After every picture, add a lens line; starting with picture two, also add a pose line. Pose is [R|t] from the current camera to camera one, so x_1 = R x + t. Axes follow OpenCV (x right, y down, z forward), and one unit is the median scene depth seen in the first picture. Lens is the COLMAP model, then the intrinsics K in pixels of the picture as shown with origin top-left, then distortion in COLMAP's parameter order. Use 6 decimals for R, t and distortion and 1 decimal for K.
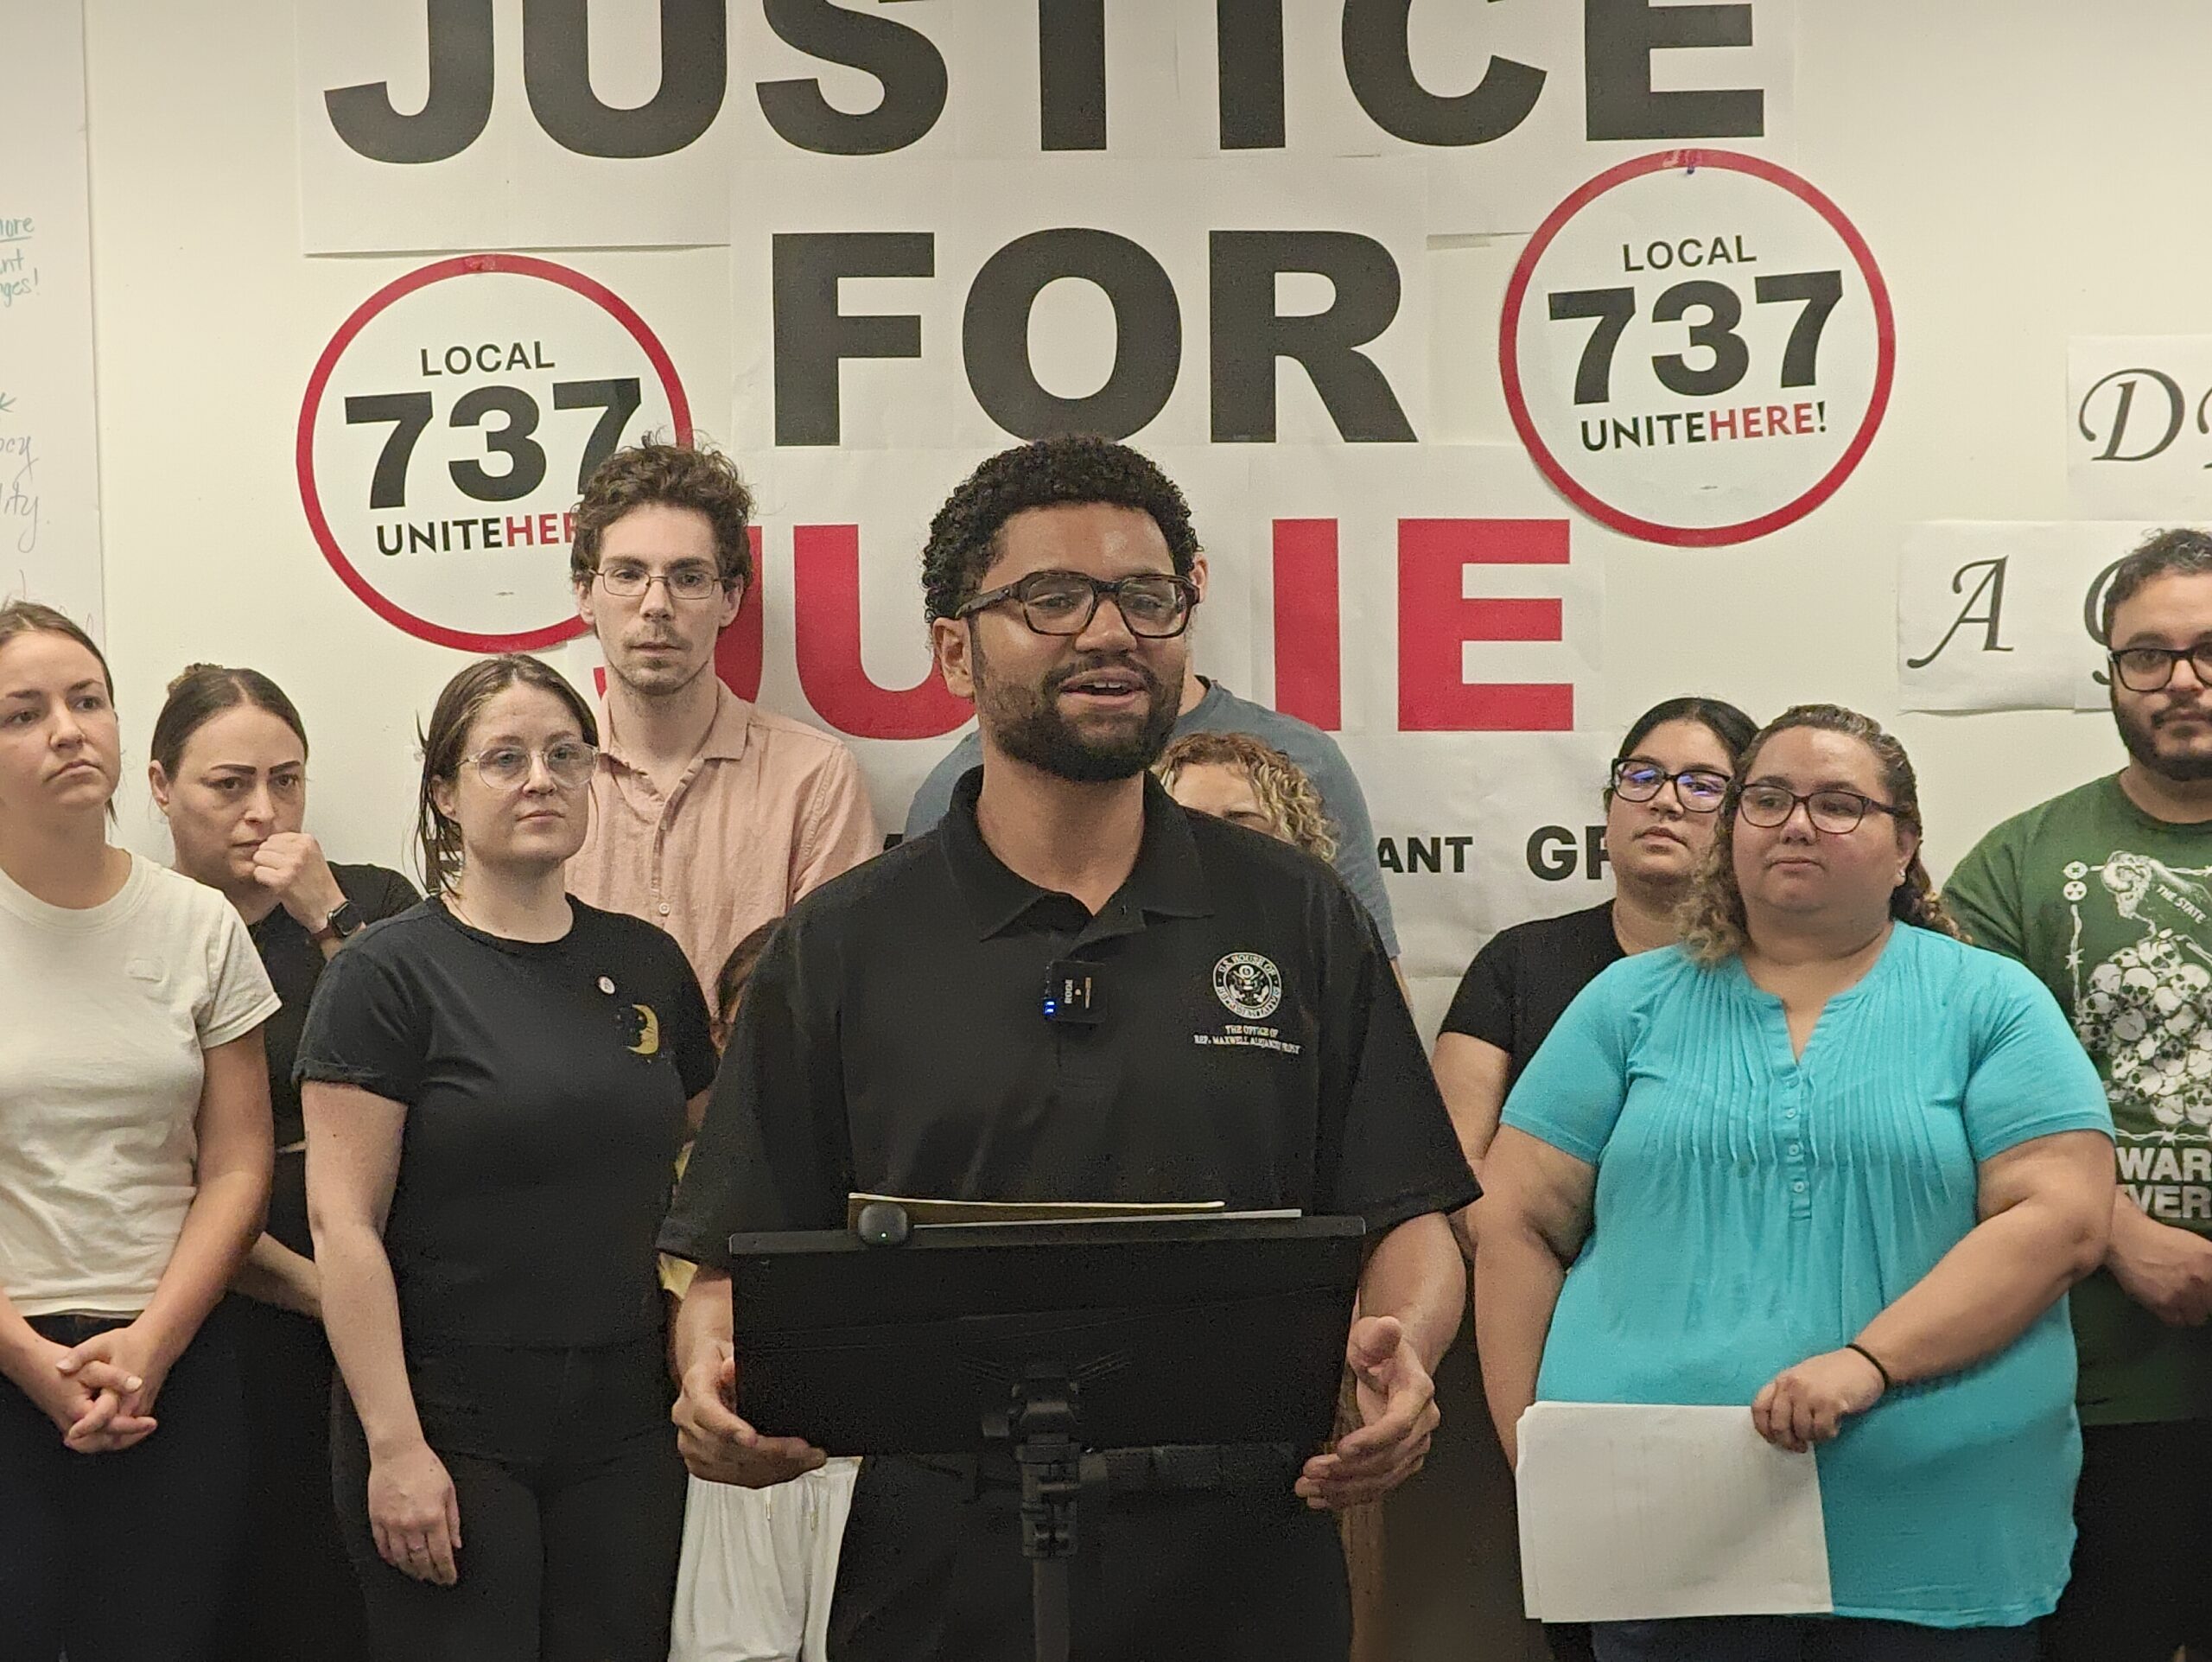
lens RADIAL K [[4974.9, 0, 1105.9], [0, 4974.9, 845.3], [0, 0, 1]] dist [-0.101675, 0.000000]
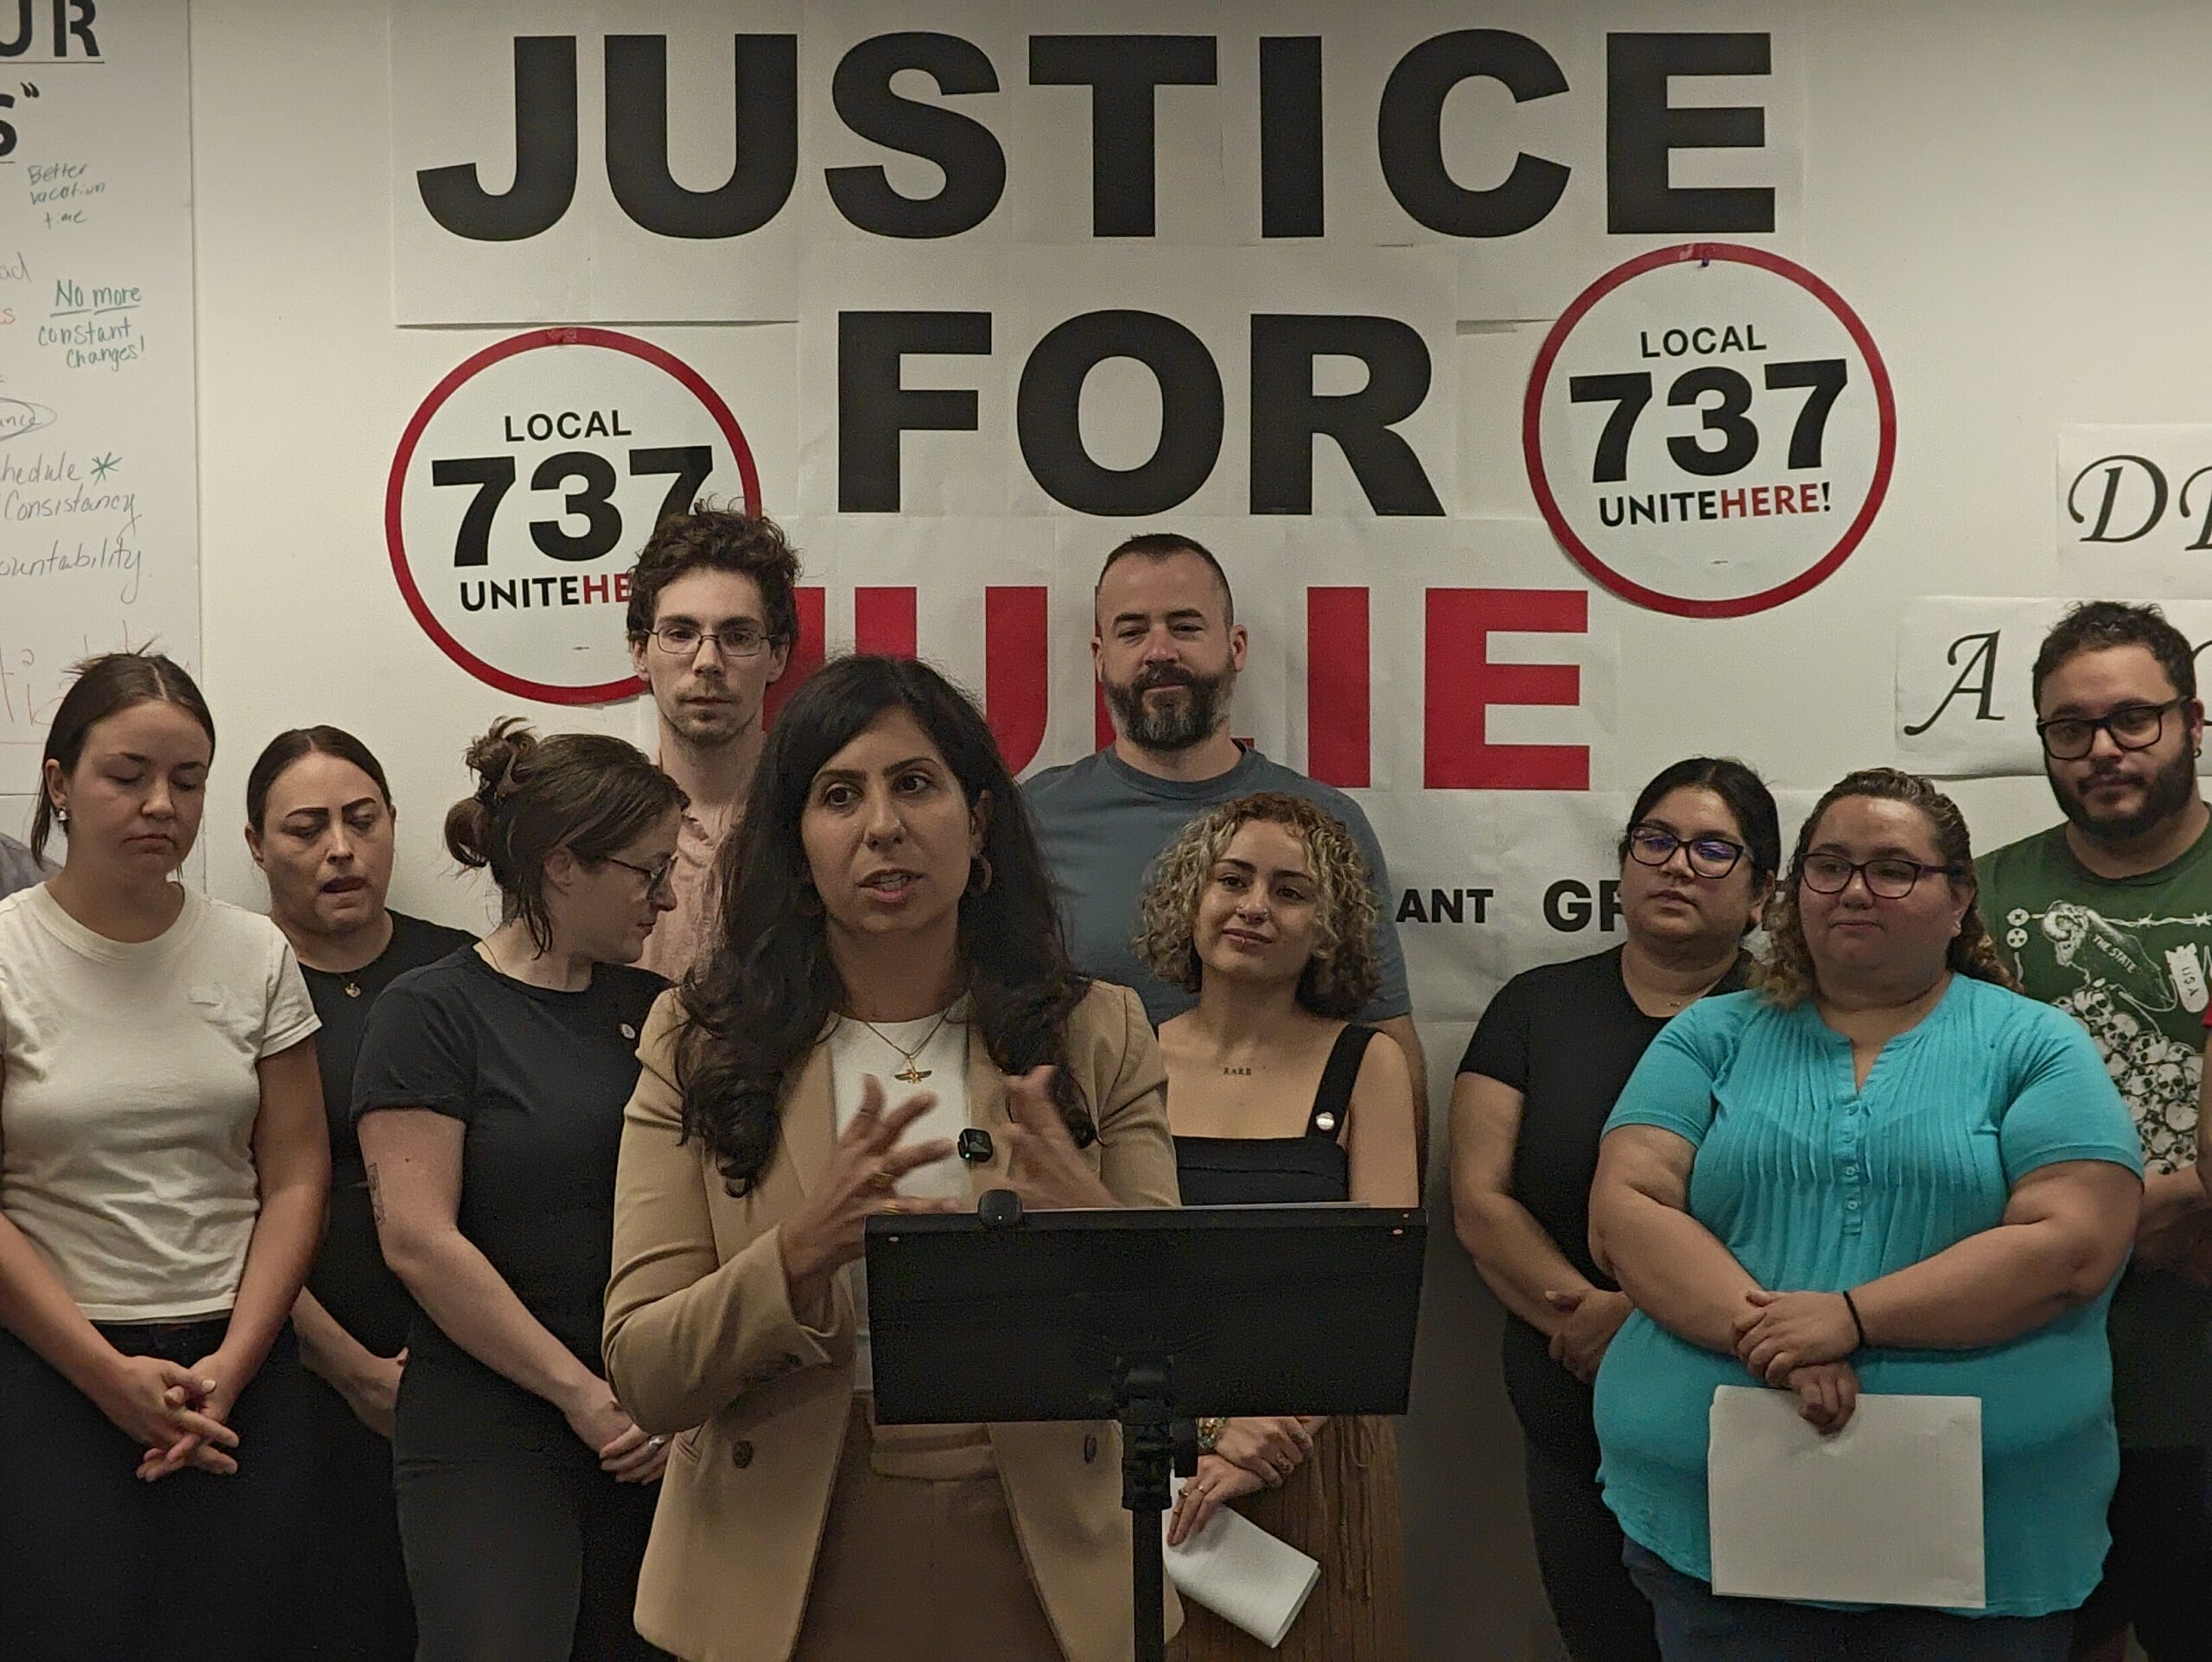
lens RADIAL K [[5299.8, 0, 1104.7], [0, 5299.8, 809.9], [0, 0, 1]] dist [-0.077056, 0.000000]
pose [[0.999678, 0.011416, 0.022681, -0.035013], [-0.011103, 0.999843, -0.013844, -0.002087], [-0.022835, 0.013588, 0.999647, -0.127238]]
